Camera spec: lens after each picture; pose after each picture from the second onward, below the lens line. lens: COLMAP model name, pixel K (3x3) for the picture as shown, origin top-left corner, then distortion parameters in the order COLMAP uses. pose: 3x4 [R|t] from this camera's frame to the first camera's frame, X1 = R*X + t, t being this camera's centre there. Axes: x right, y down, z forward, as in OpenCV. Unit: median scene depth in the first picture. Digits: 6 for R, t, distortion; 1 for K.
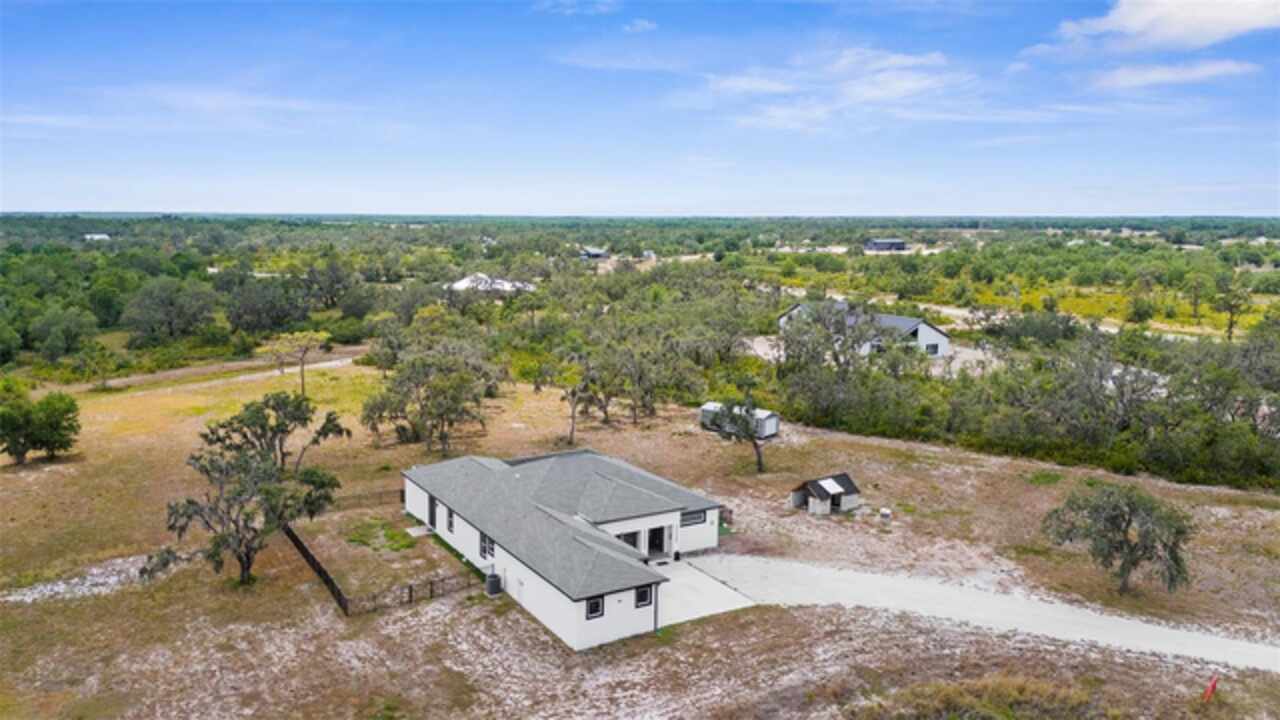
lens RADIAL K [[983.5, 0, 590.3], [0, 983.5, 361.6], [0, 0, 1]] dist [0.055369, -0.038968]
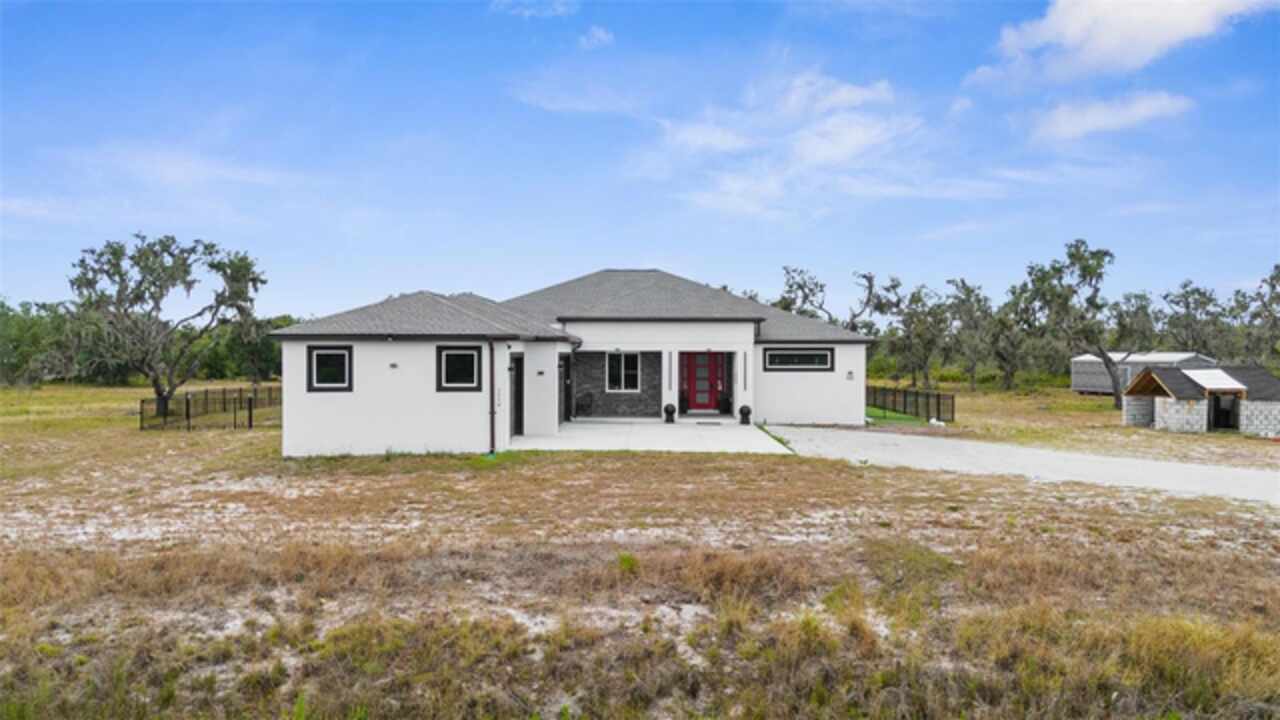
lens RADIAL K [[943.0, 0, 640.0], [0, 943.0, 360.0], [0, 0, 1]] dist [0.048690, -0.026429]
pose [[0.865757, 0.000163, -0.500465, 0.256678], [-0.072524, 0.989485, -0.125136, 0.213177], [0.495183, 0.144633, 0.856665, 0.509123]]
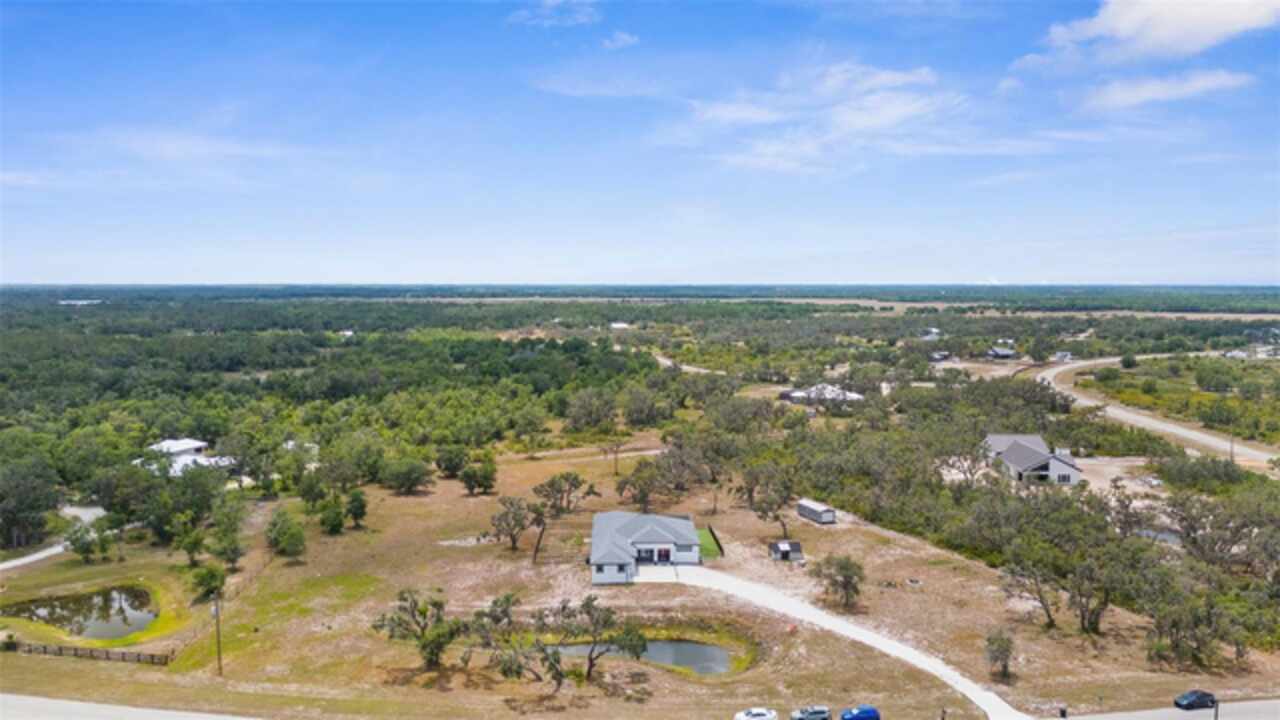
lens RADIAL K [[1009.2, 0, 640.0], [0, 1009.2, 360.0], [0, 0, 1]] dist [0.070080, -0.007670]
pose [[0.884016, 0.040093, -0.465733, 1.012537], [-0.068438, 0.996680, -0.044103, -0.153450], [0.462419, 0.070862, 0.883825, -1.068847]]
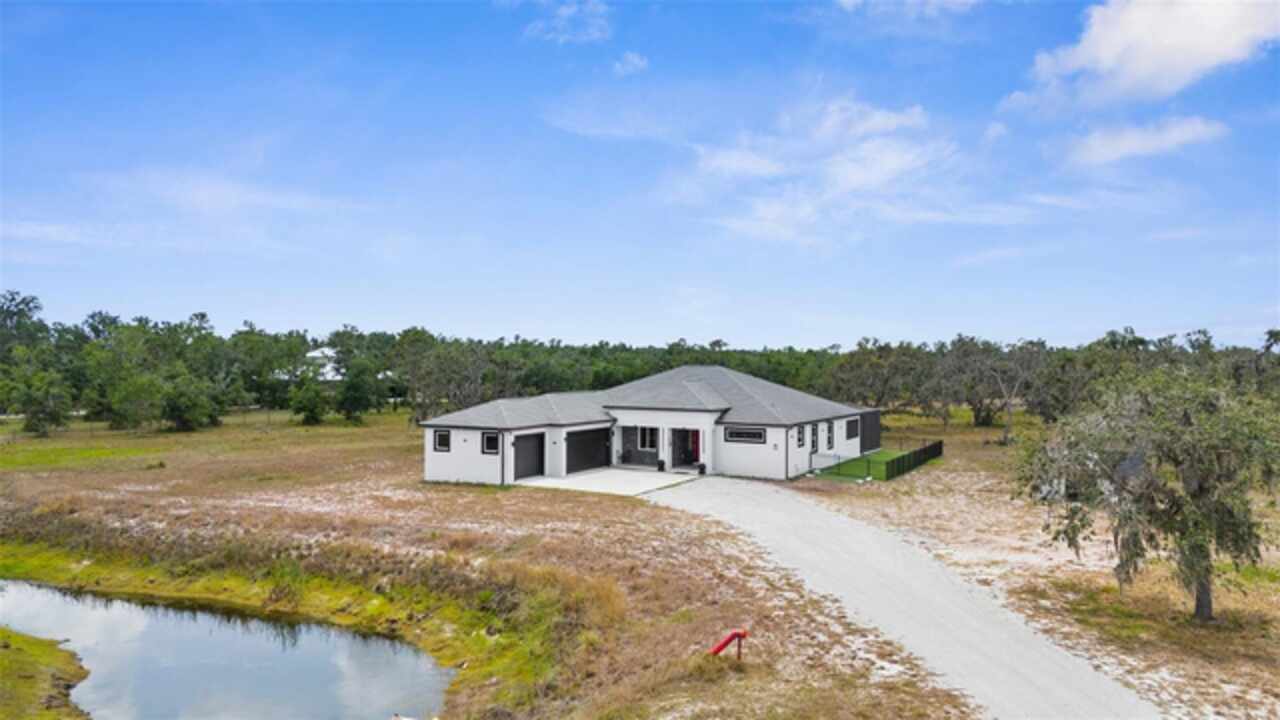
lens RADIAL K [[943.0, 0, 640.0], [0, 943.0, 360.0], [0, 0, 1]] dist [0.048690, -0.026429]
pose [[0.503577, -0.006728, -0.863924, 0.675533], [-0.130220, 0.987954, -0.083599, 0.164045], [0.854080, 0.154599, 0.496635, 0.504558]]
